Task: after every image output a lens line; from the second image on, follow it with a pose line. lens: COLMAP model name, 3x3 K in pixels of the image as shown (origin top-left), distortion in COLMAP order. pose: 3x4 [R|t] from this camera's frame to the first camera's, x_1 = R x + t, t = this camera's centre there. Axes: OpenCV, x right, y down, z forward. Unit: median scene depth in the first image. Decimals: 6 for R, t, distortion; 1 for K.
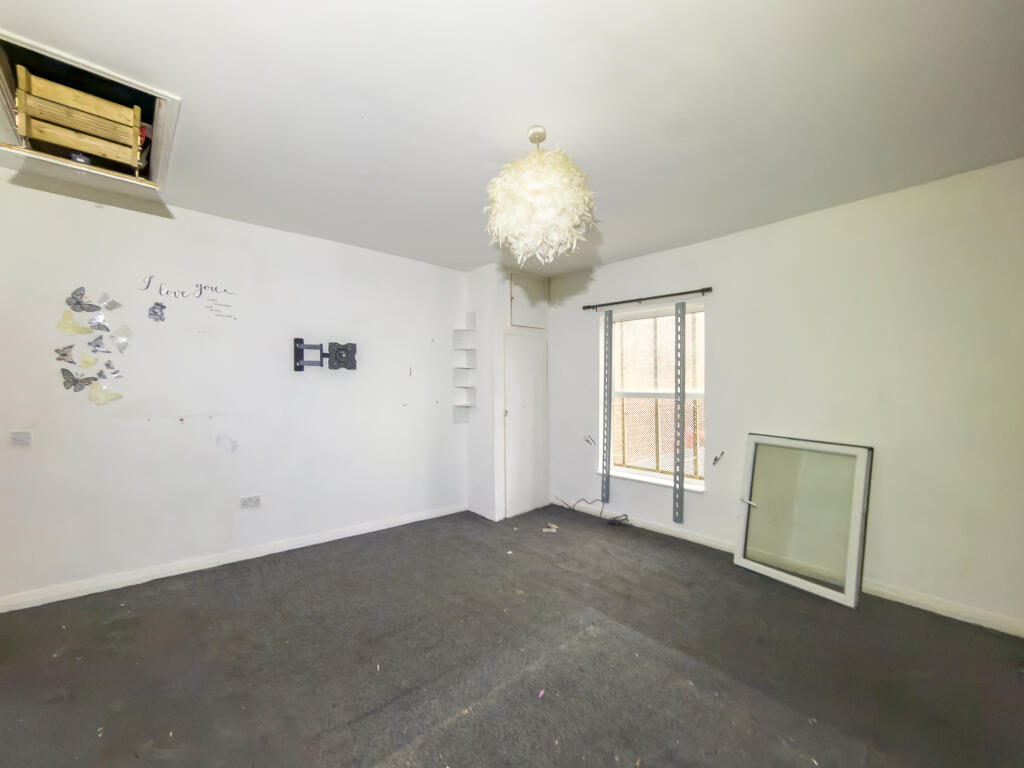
lens RADIAL K [[410.8, 0, 516.5], [0, 410.8, 382.7], [0, 0, 1]] dist [-0.001967, 0.000062]
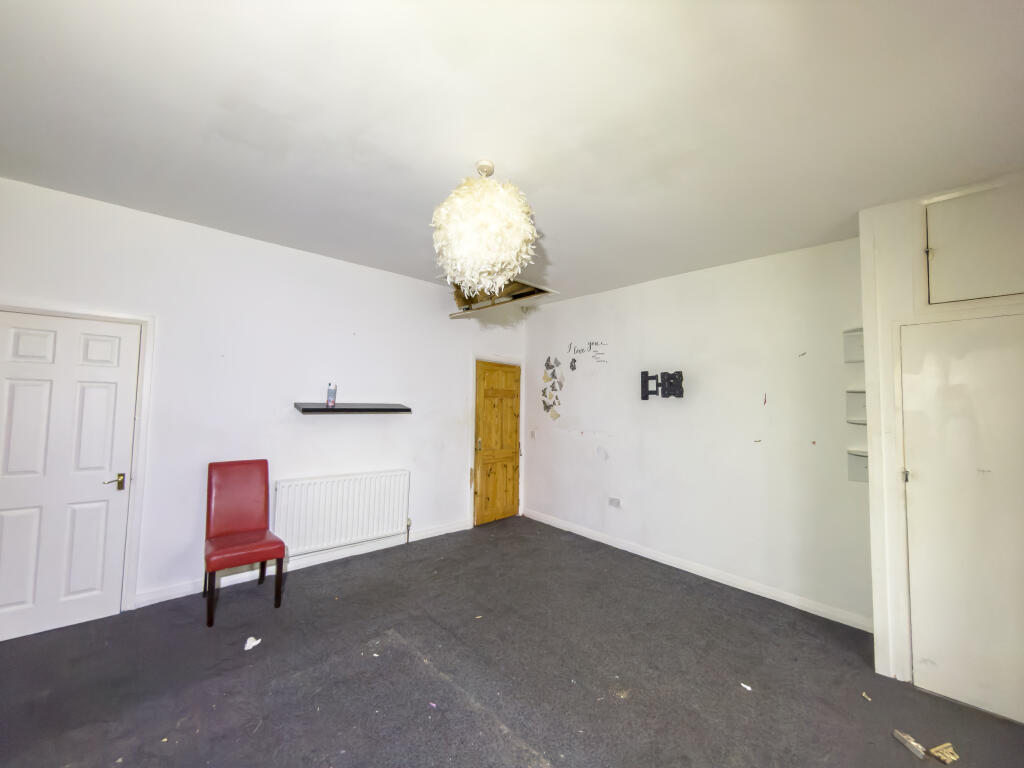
lens RADIAL K [[410.8, 0, 516.5], [0, 410.8, 382.7], [0, 0, 1]] dist [-0.001967, 0.000062]
pose [[0.024878, -0.051525, -0.998362, 0.682196], [-0.017209, 0.998501, -0.051961, -0.011406], [0.999542, 0.018473, 0.023954, 0.685353]]
